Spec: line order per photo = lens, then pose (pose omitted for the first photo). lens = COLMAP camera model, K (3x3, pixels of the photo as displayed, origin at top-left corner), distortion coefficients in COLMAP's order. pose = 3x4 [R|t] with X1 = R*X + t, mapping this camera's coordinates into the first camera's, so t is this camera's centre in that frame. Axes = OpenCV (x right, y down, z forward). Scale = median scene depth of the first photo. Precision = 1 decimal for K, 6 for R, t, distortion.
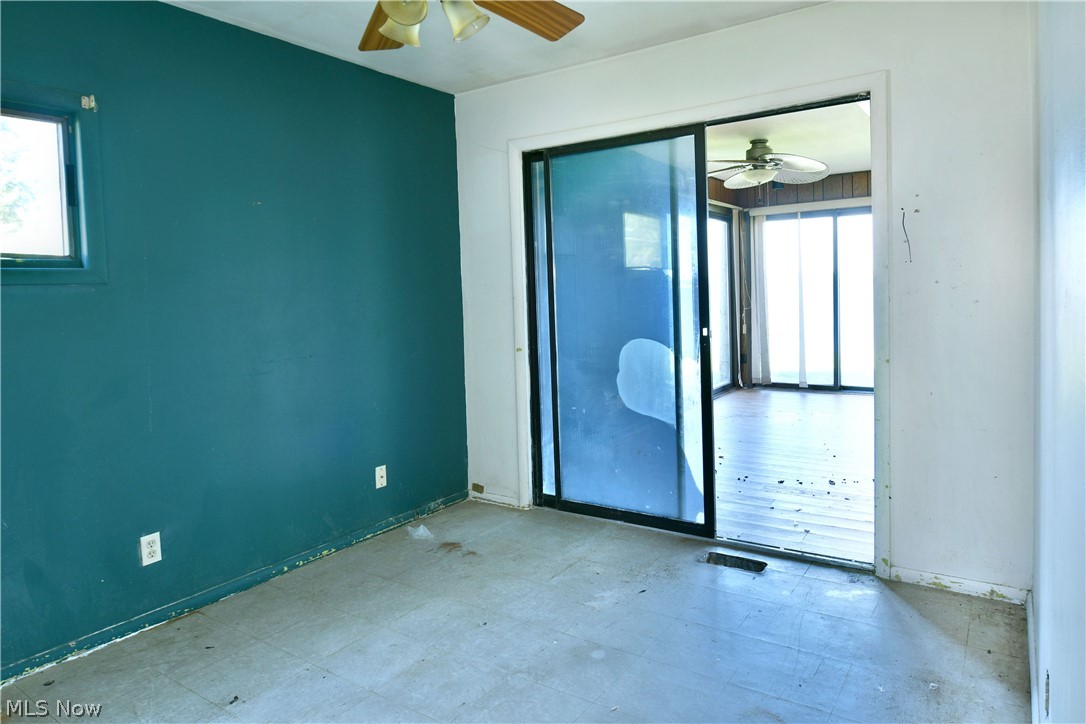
lens RADIAL K [[671.6, 0, 541.9], [0, 671.6, 343.3], [0, 0, 1]] dist [-0.013507, -0.004539]
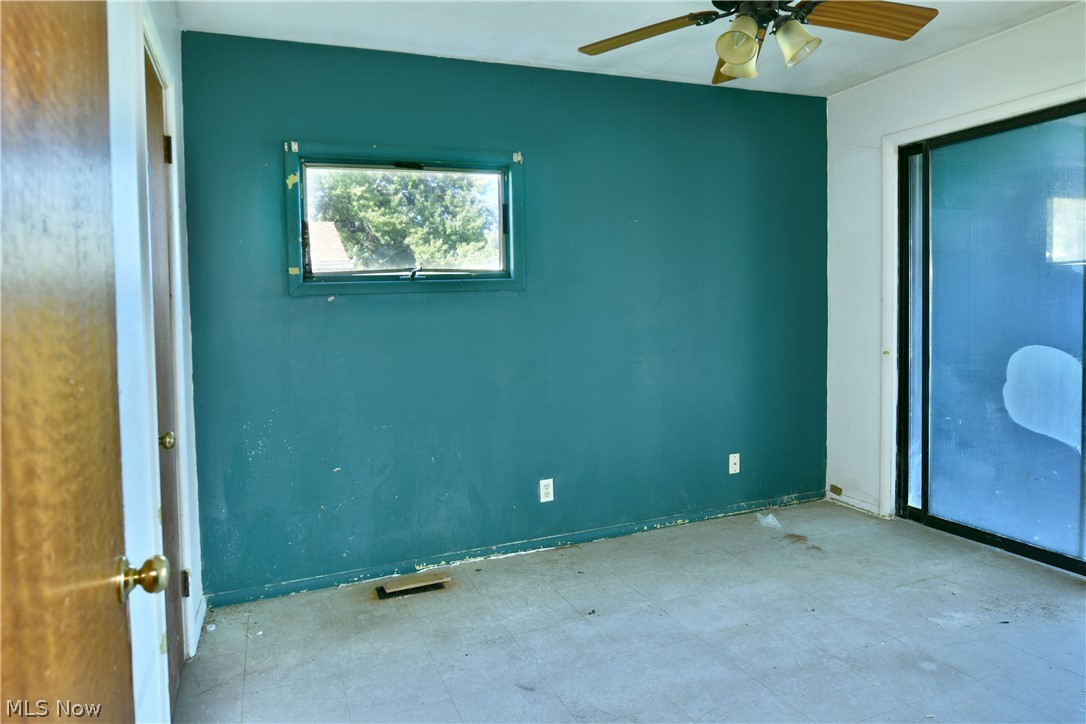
lens RADIAL K [[671.6, 0, 540.7], [0, 671.6, 350.2], [0, 0, 1]] dist [-0.013507, -0.004539]
pose [[0.833133, 0.037986, -0.551766, 0.119118], [-0.033007, 0.999275, 0.018955, 0.005598], [0.552086, 0.002420, 0.833783, -0.107697]]
